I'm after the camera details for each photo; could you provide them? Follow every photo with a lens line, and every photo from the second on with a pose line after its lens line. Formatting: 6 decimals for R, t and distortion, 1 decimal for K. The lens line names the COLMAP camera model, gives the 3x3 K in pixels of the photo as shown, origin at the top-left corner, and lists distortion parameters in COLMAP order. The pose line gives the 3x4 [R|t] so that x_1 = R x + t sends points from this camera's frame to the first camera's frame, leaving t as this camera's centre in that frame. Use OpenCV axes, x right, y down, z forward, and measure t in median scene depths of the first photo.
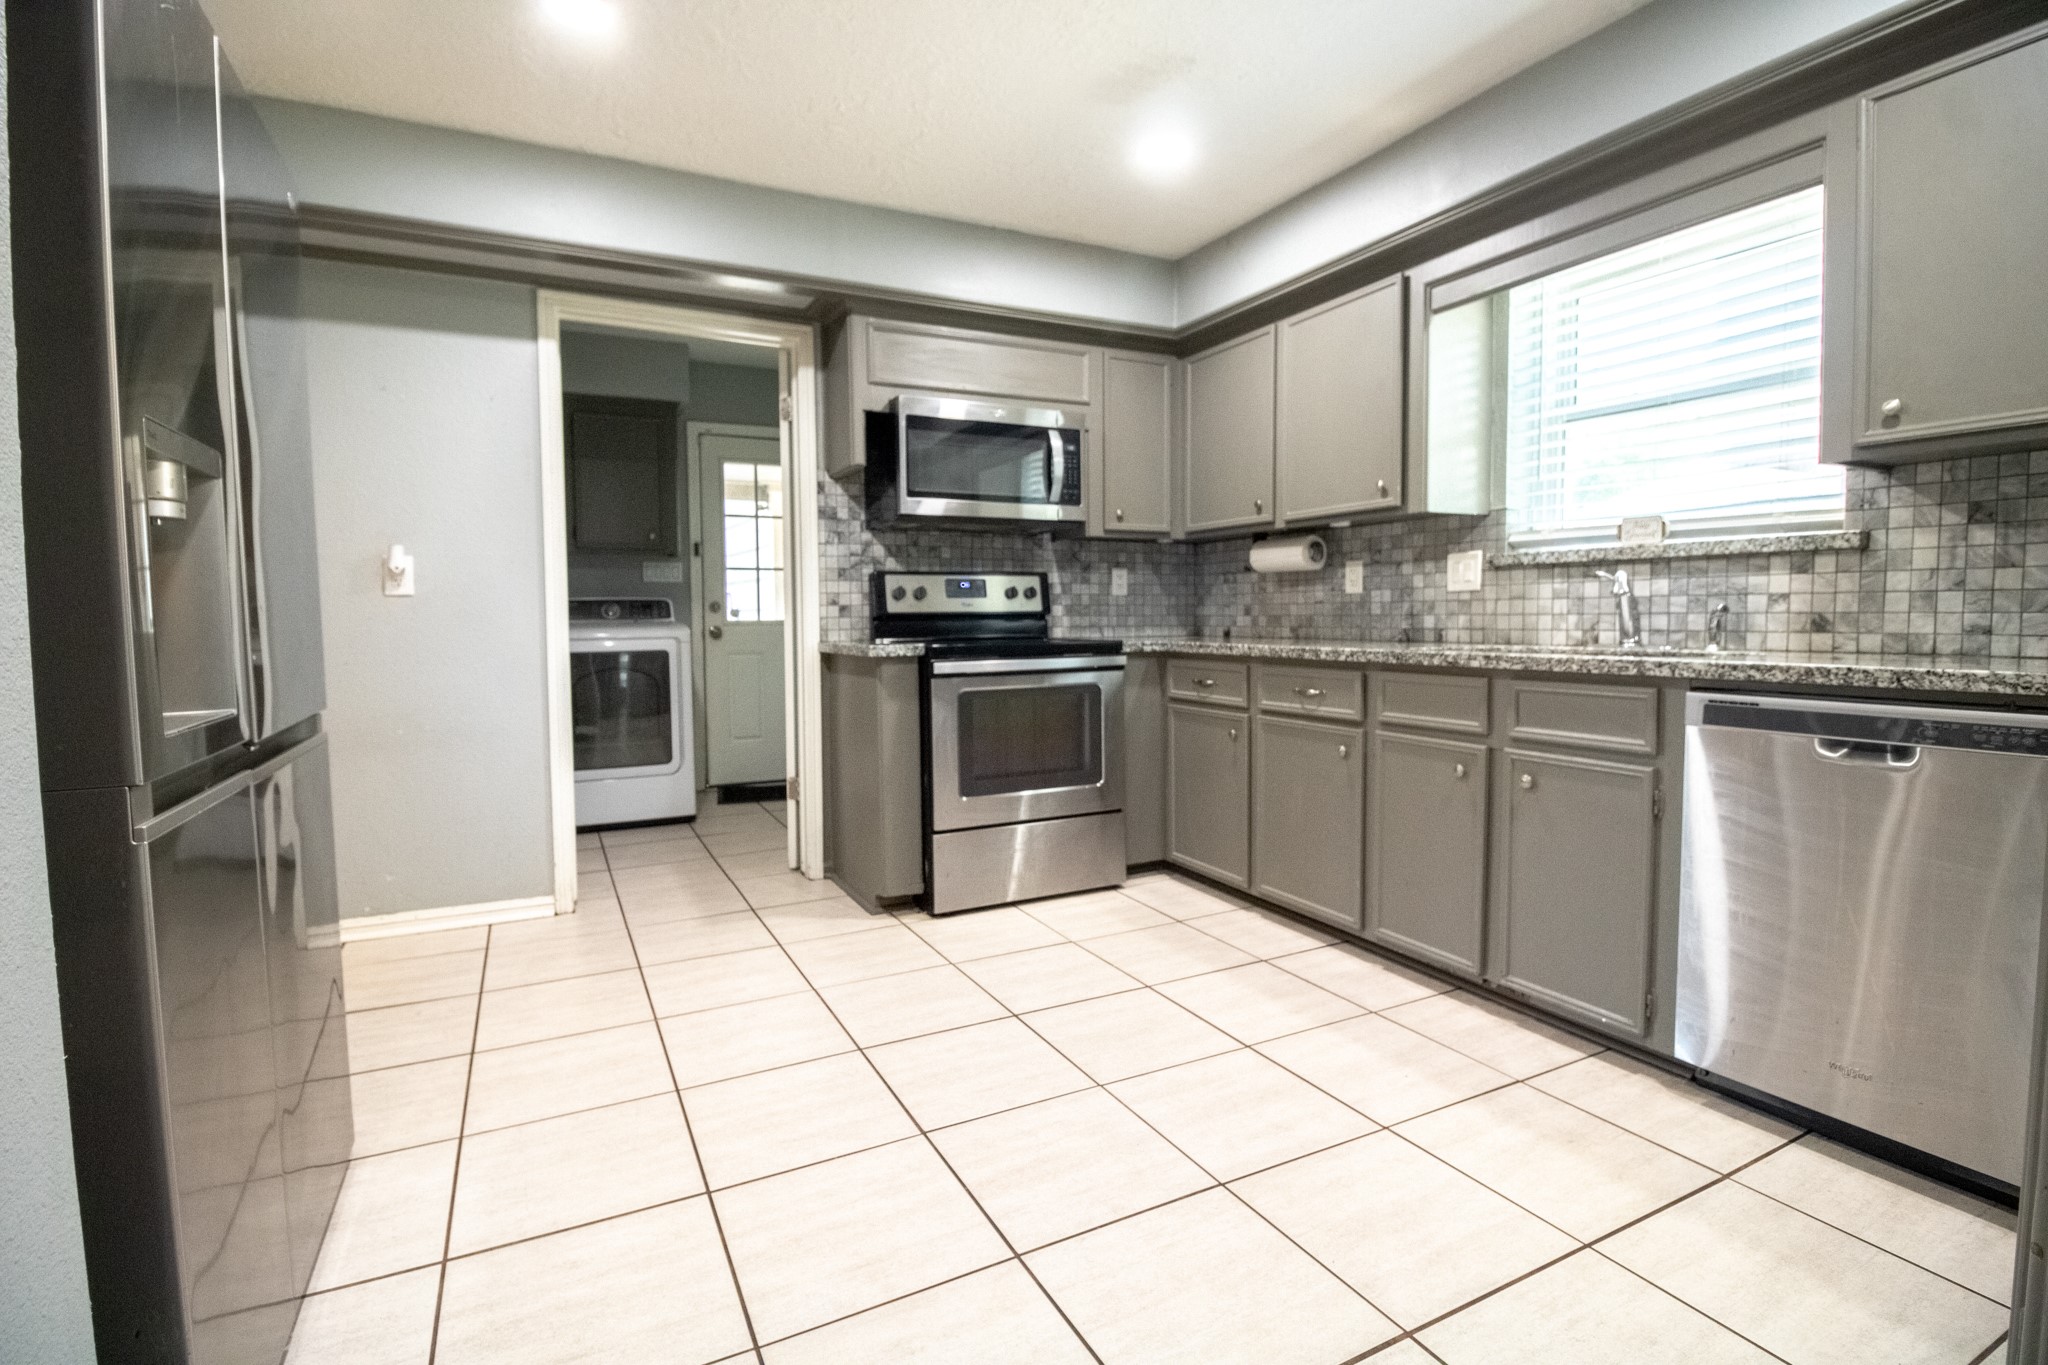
lens RADIAL K [[964.9, 0, 1027.4], [0, 964.9, 673.8], [0, 0, 1]] dist [-0.008441, -0.009791]
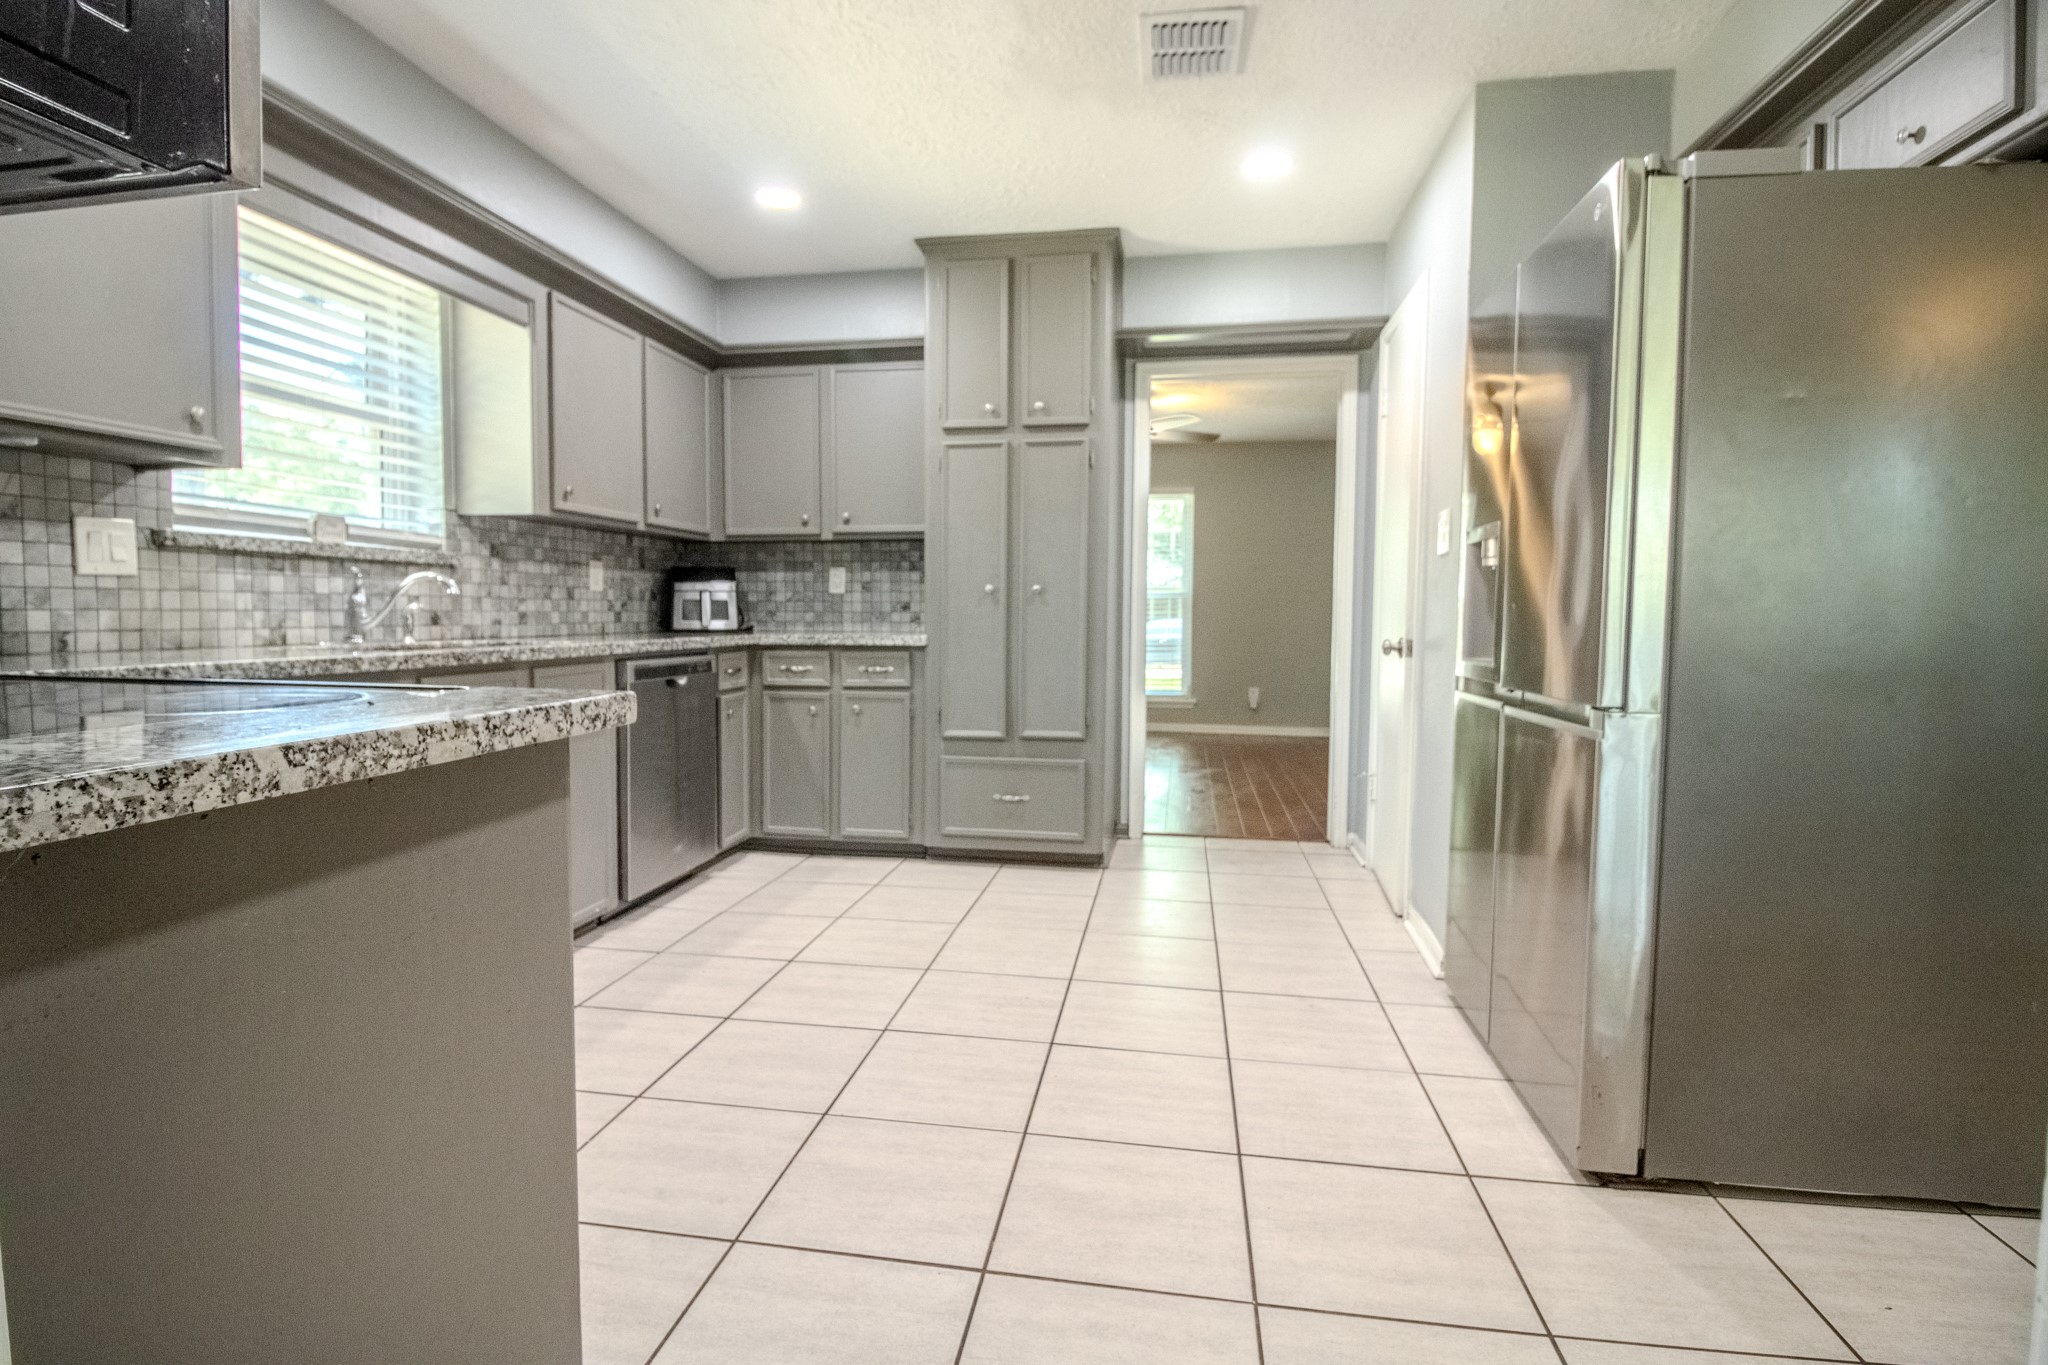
lens RADIAL K [[964.9, 0, 1015.6], [0, 964.9, 677.3], [0, 0, 1]] dist [-0.008441, -0.009791]
pose [[-0.803914, -0.035636, 0.593677, -0.506067], [0.036035, 0.993451, 0.108428, -0.070191], [-0.593653, 0.108559, -0.797365, 1.275495]]
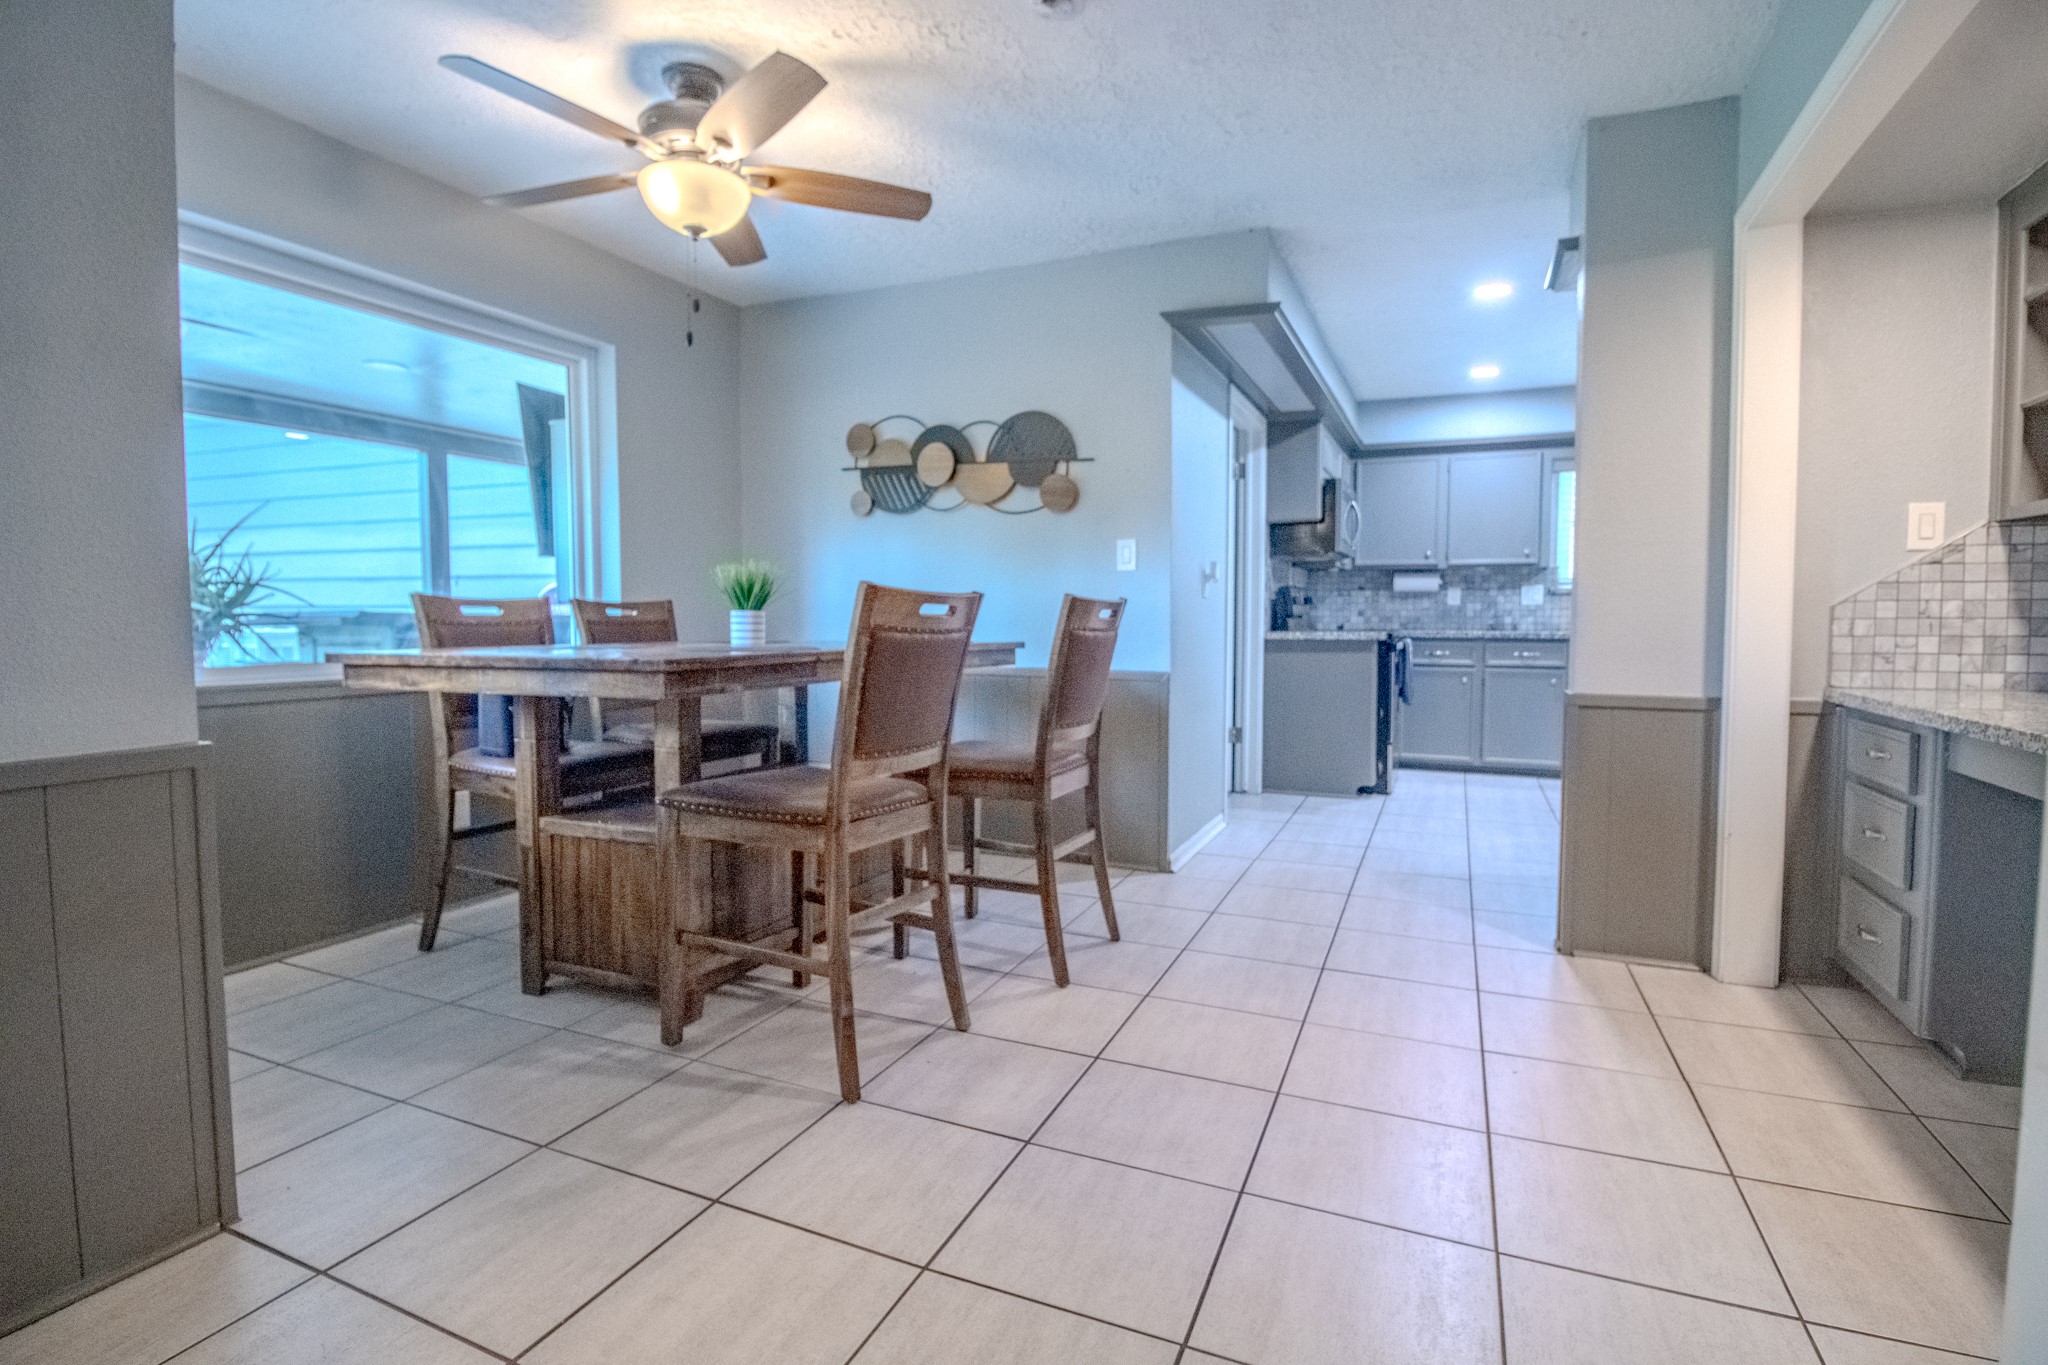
lens RADIAL K [[964.9, 0, 1010.6], [0, 964.9, 667.0], [0, 0, 1]] dist [-0.008441, -0.009791]
pose [[0.789863, -0.024576, 0.612791, -1.819003], [0.031774, 0.999495, -0.000870, 0.012584], [-0.612460, 0.020159, 0.790244, 0.082962]]
